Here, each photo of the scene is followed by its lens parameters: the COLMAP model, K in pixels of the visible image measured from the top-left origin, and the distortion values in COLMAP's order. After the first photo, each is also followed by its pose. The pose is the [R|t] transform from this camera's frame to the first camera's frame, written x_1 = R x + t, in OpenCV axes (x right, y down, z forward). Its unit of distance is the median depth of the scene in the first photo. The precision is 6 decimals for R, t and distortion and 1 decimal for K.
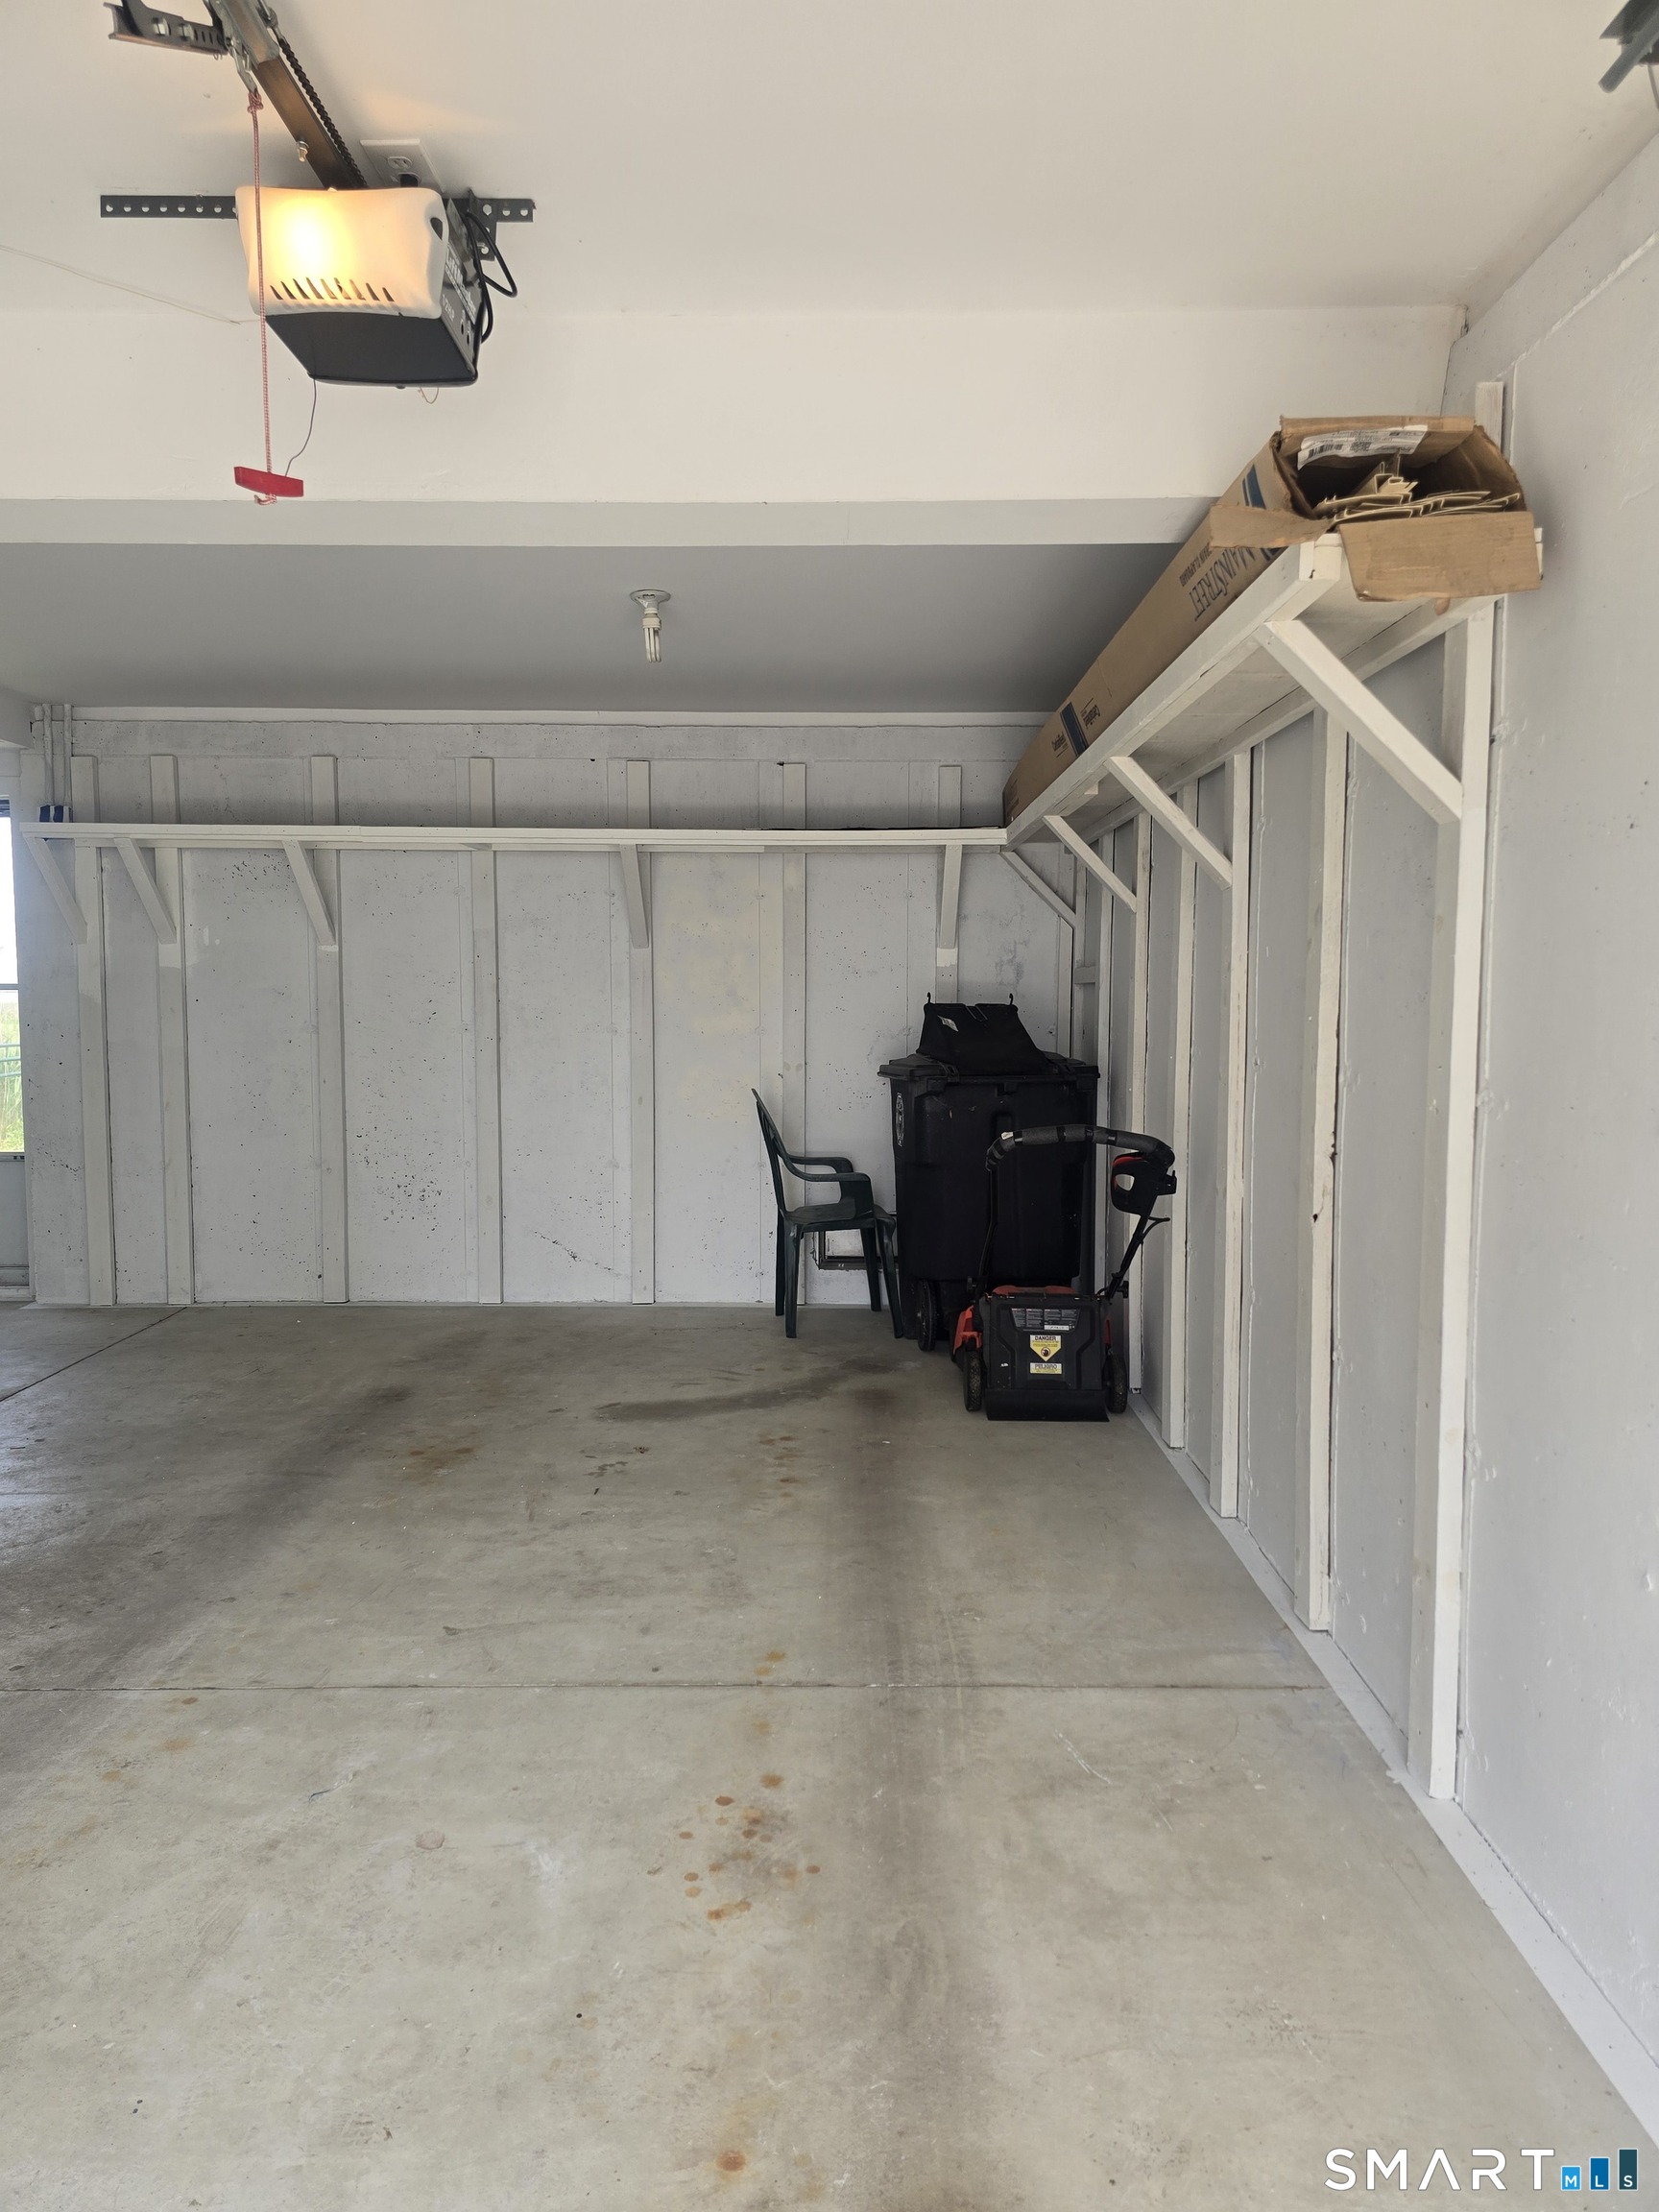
lens RADIAL K [[1469.2, 0, 832.7], [0, 1469.2, 1107.7], [0, 0, 1]] dist [0.063306, -0.055743]
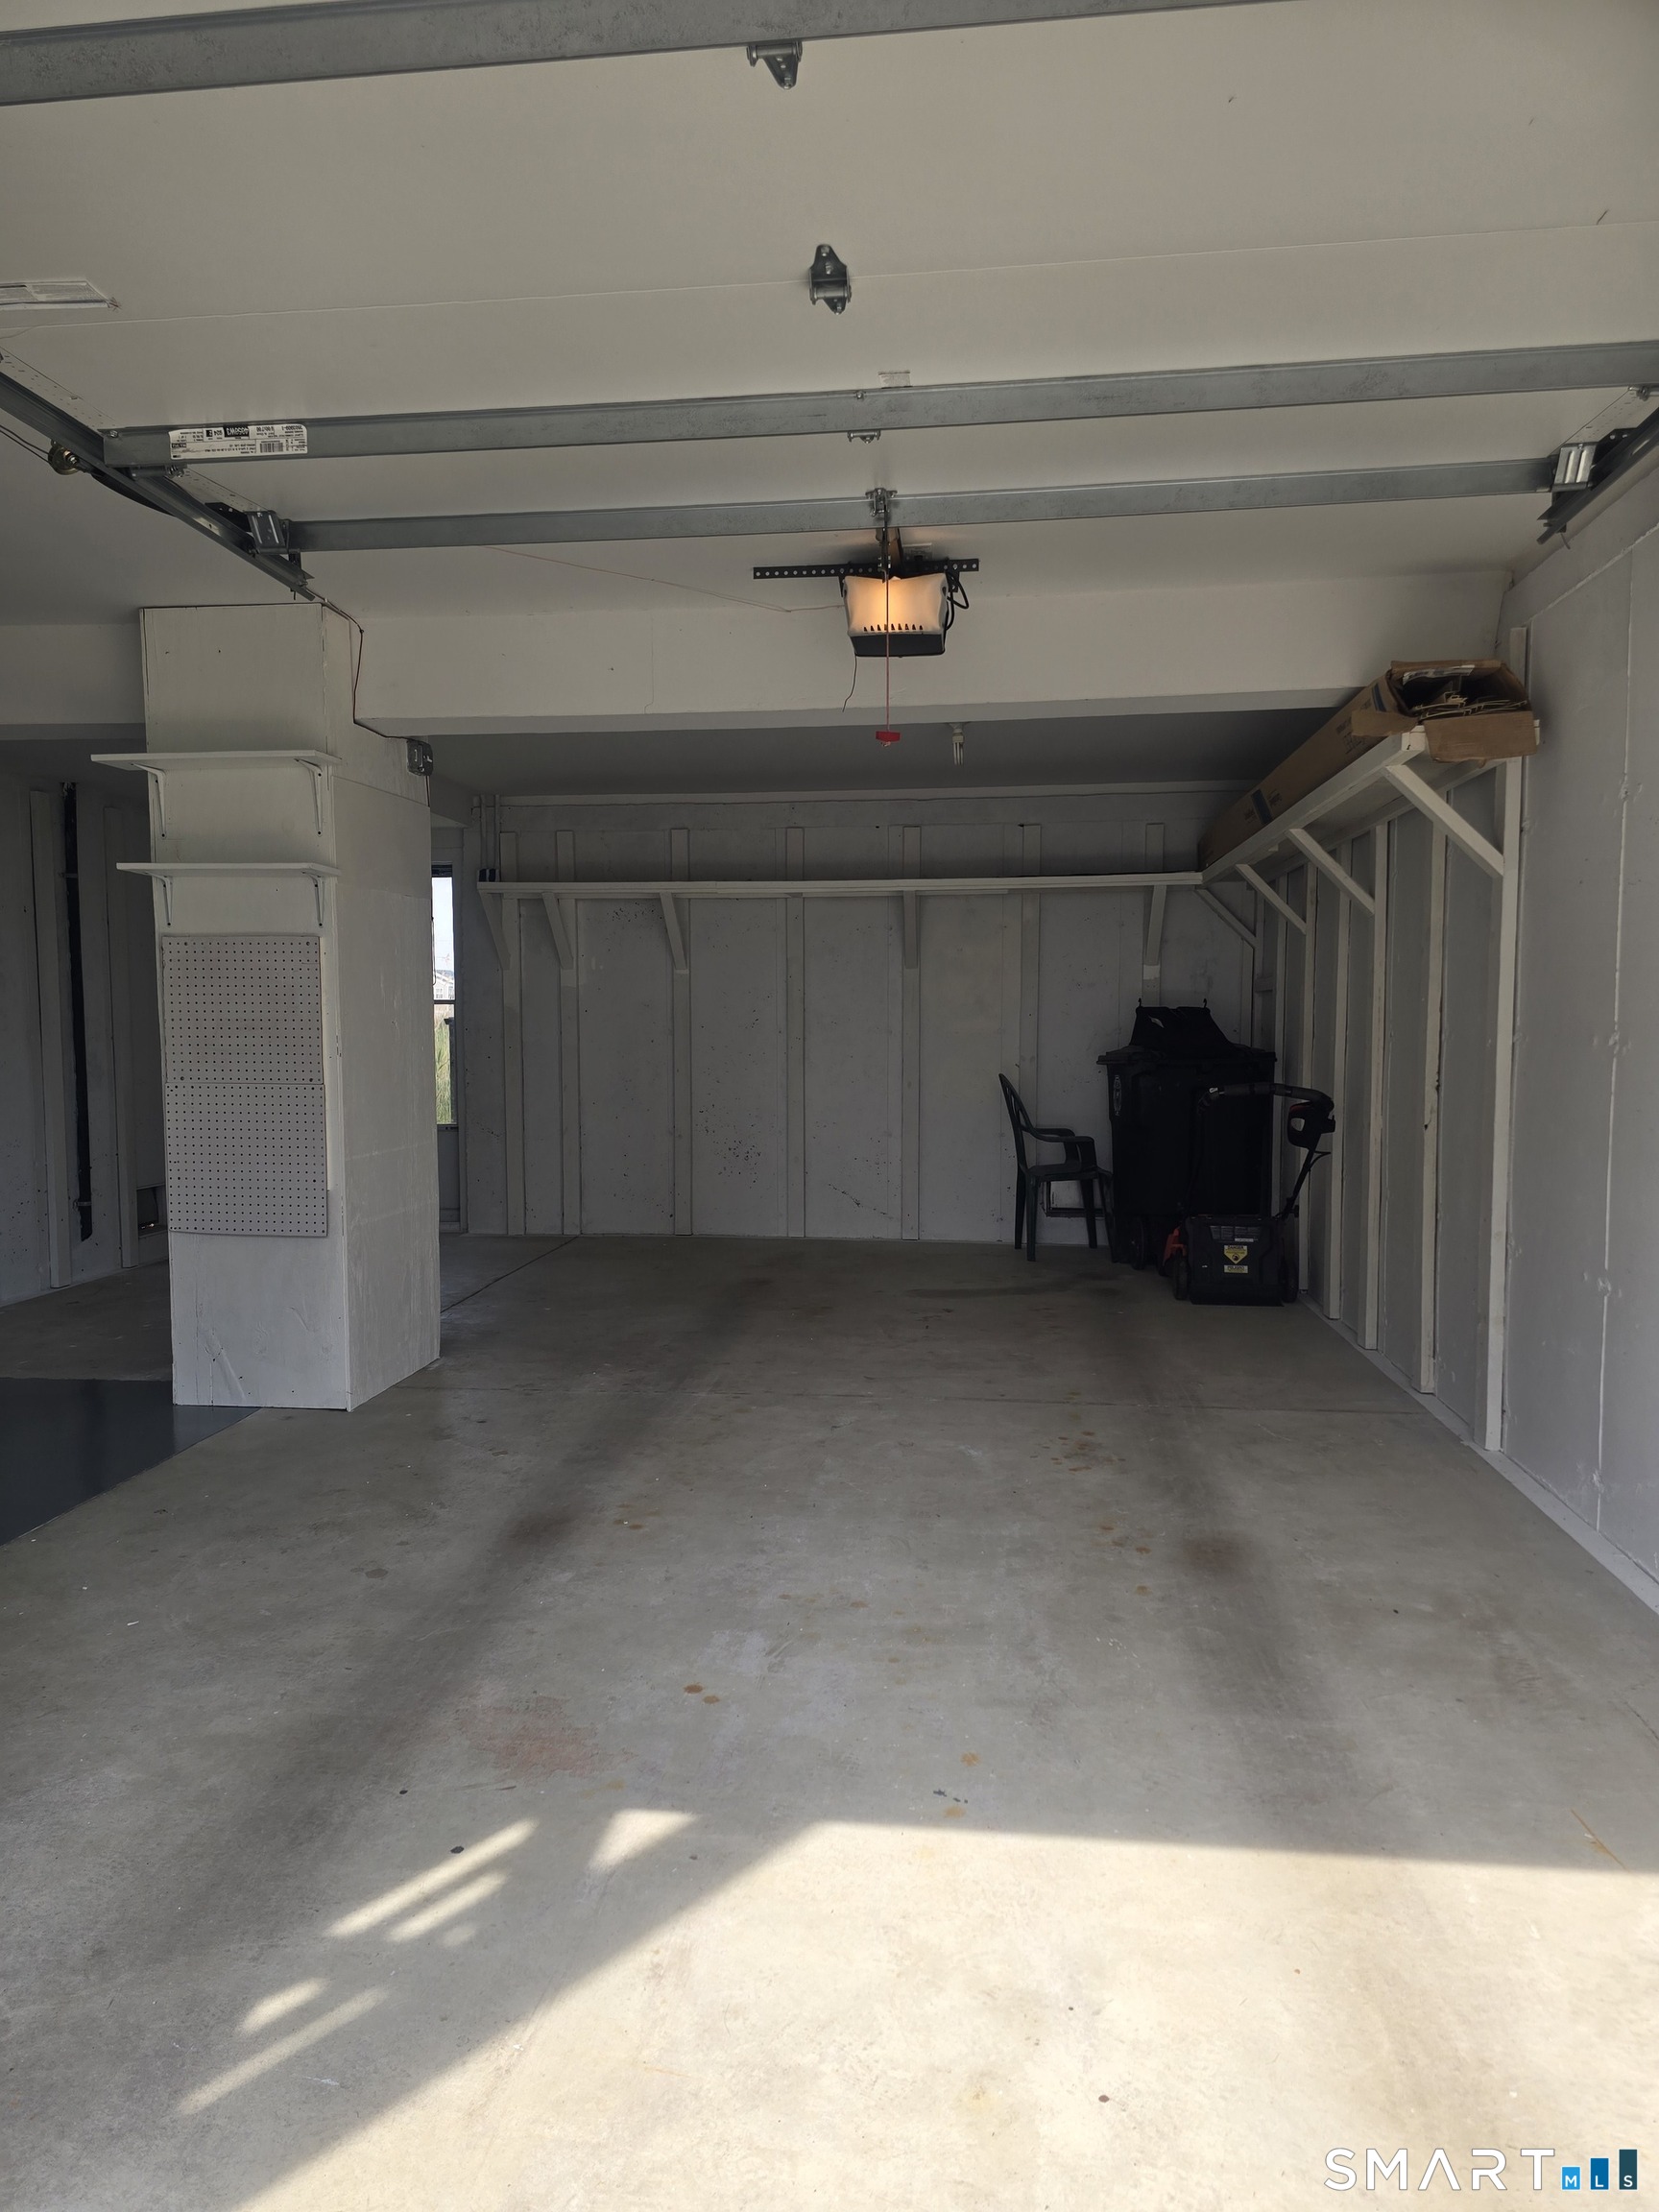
lens RADIAL K [[1469.2, 0, 808.2], [0, 1469.2, 1131.4], [0, 0, 1]] dist [0.063306, -0.055743]
pose [[0.993087, 0.004093, -0.117308, -0.122085], [-0.004817, 0.999971, -0.005889, 0.081192], [0.117281, 0.006413, 0.993078, -0.560494]]
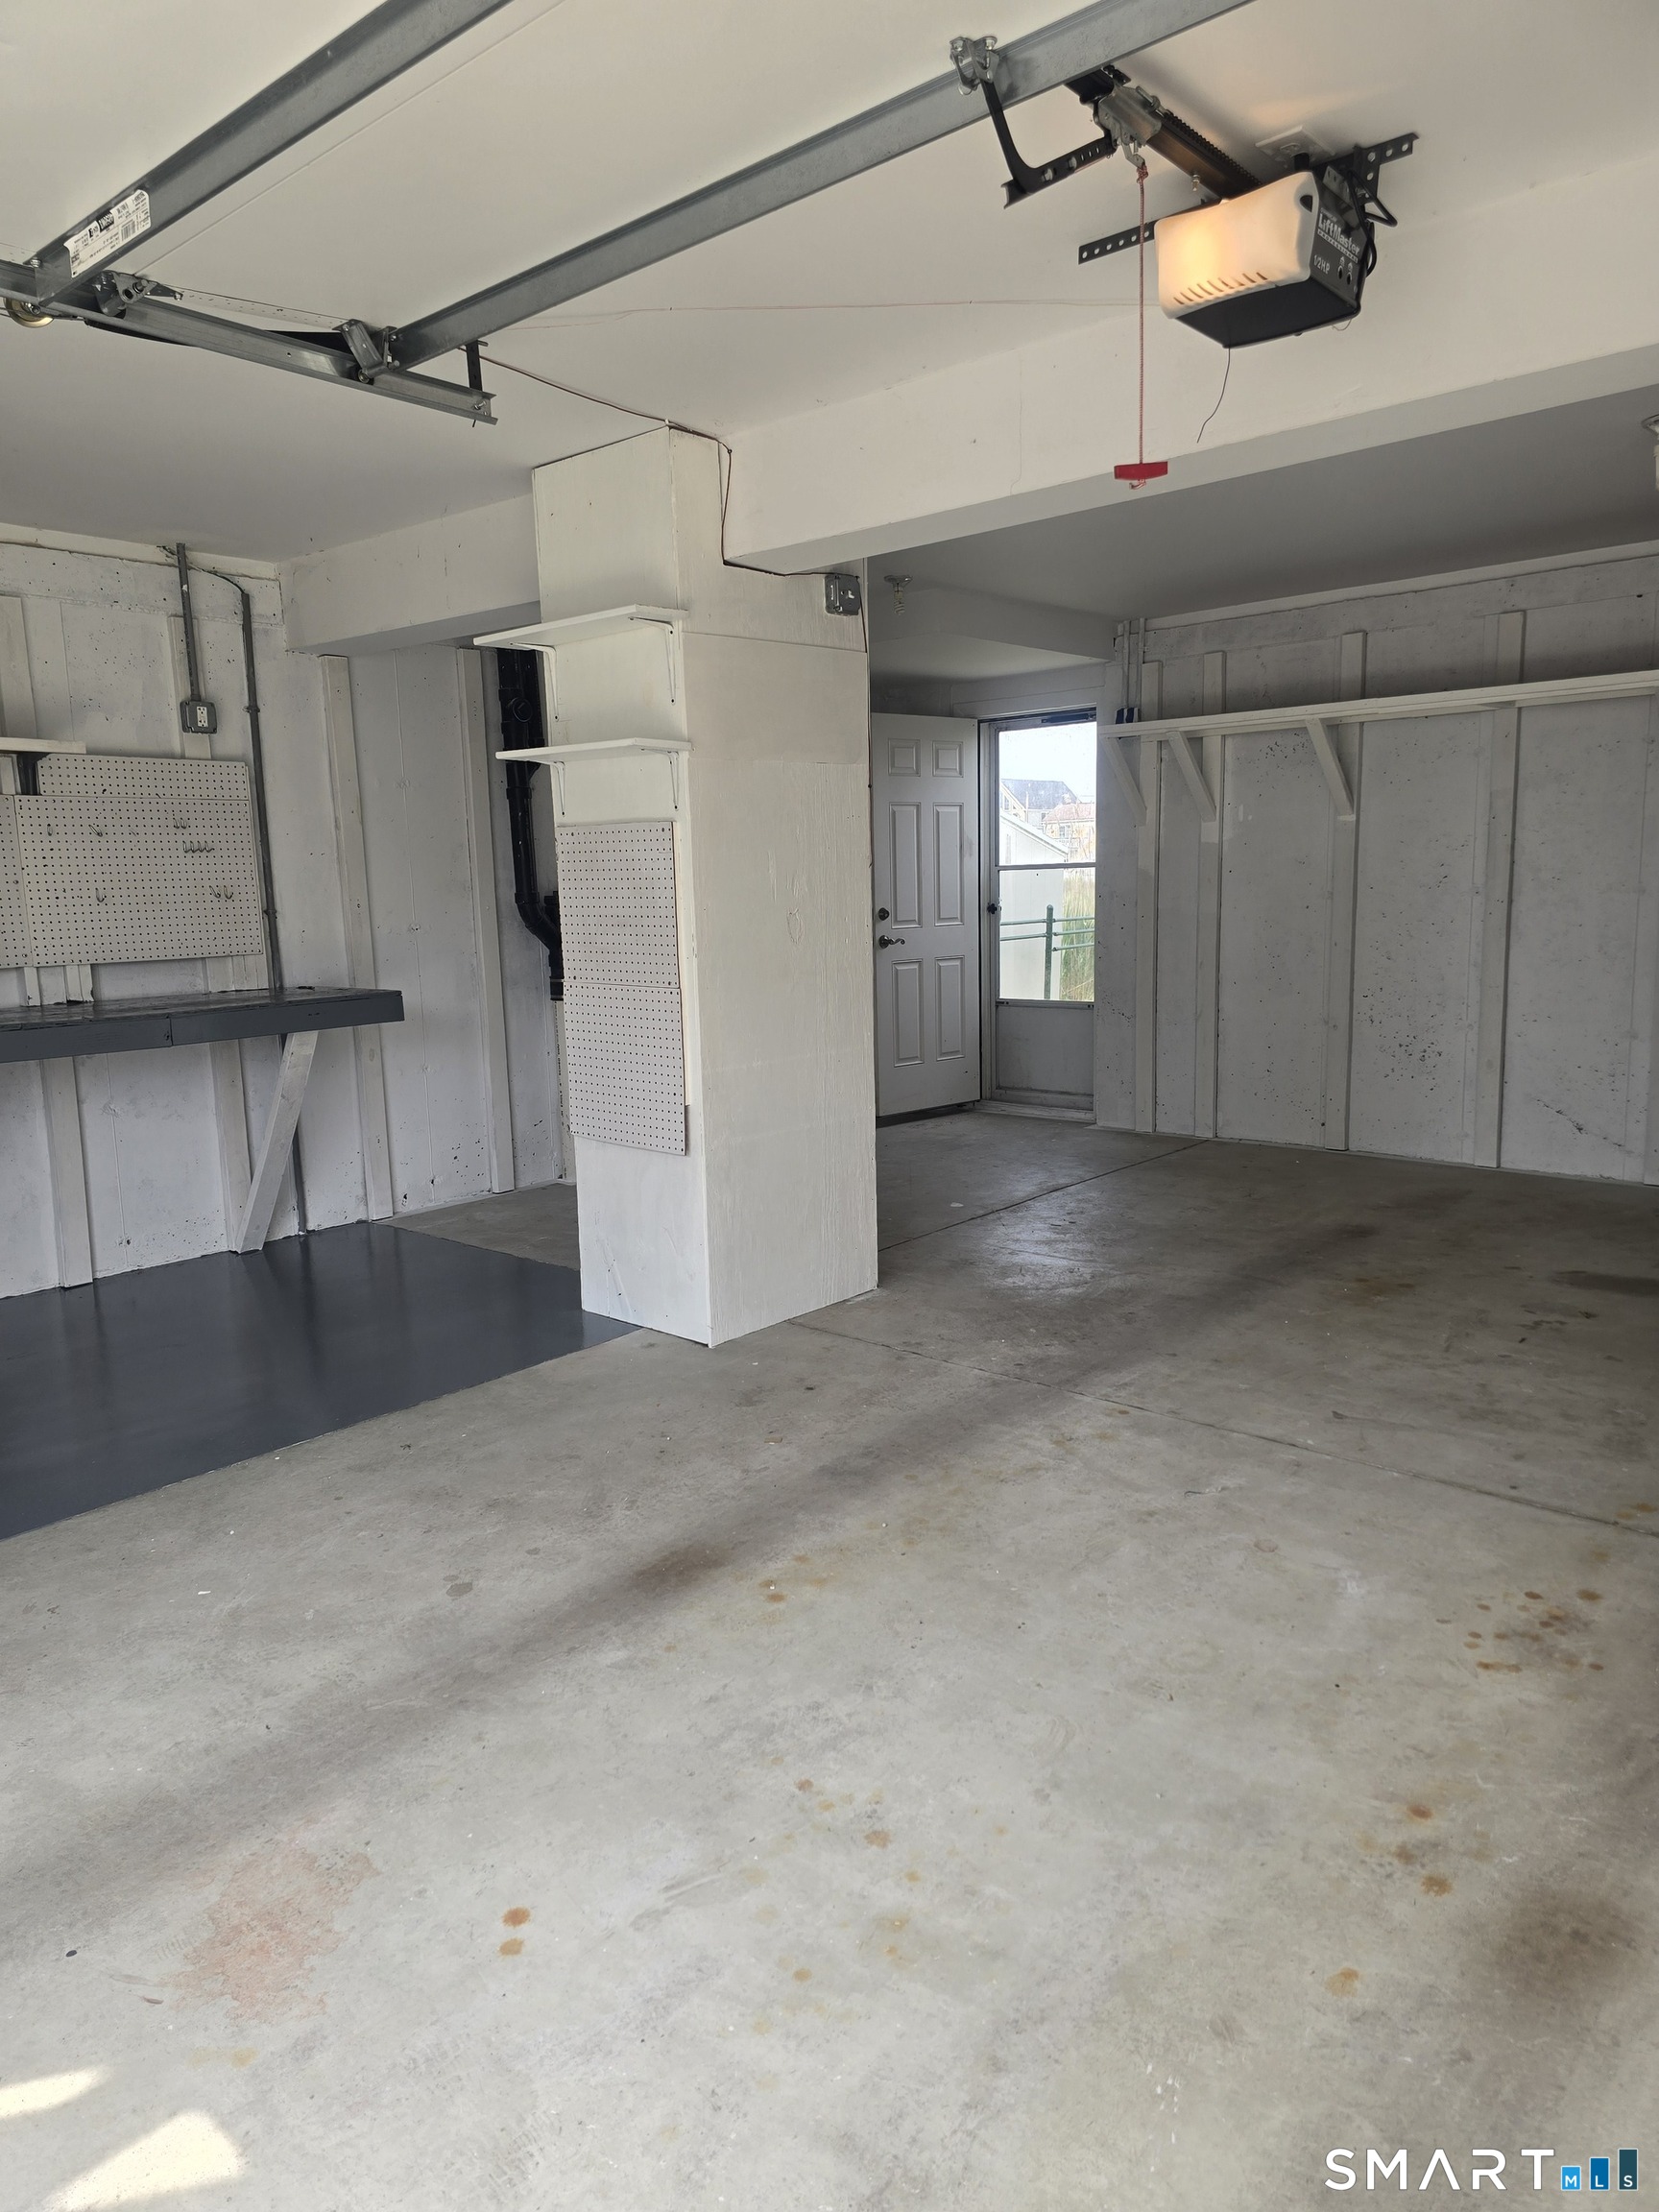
lens RADIAL K [[1469.2, 0, 821.9], [0, 1469.2, 1106.1], [0, 0, 1]] dist [0.063306, -0.055743]
pose [[0.751550, 0.080172, -0.654787, 0.160021], [-0.024169, 0.995268, 0.094119, 0.012929], [0.659234, -0.054910, 0.749931, -0.105019]]
